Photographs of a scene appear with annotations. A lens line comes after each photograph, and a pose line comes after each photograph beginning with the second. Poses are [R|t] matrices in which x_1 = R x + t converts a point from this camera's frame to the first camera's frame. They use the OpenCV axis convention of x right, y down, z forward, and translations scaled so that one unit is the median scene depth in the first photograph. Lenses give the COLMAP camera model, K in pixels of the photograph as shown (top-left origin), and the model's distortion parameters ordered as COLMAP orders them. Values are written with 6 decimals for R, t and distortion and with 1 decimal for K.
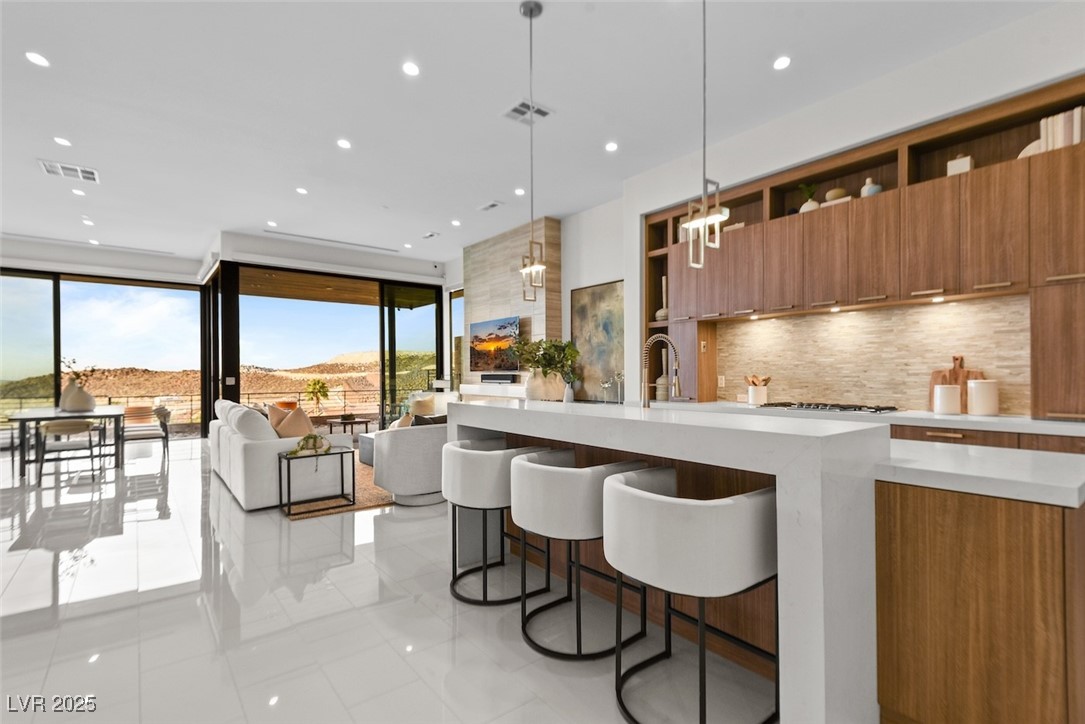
lens RADIAL K [[511.9, 0, 541.5], [0, 511.9, 373.4], [0, 0, 1]] dist [-0.000444, -0.000229]
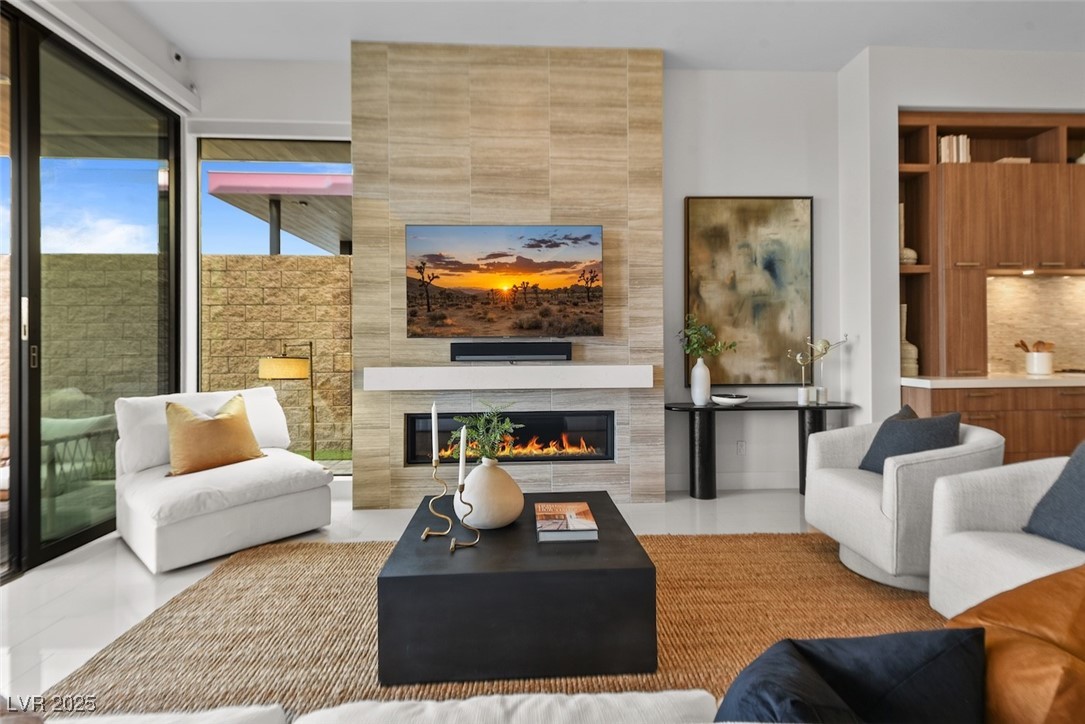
lens RADIAL K [[515.0, 0, 545.4], [0, 515.0, 340.8], [0, 0, 1]] dist [0.001934, 0.000165]
pose [[0.572075, -0.000117, 0.820202, -0.543431], [0.005691, 0.999976, -0.003827, 0.002416], [-0.820182, 0.006857, 0.572062, 0.844738]]
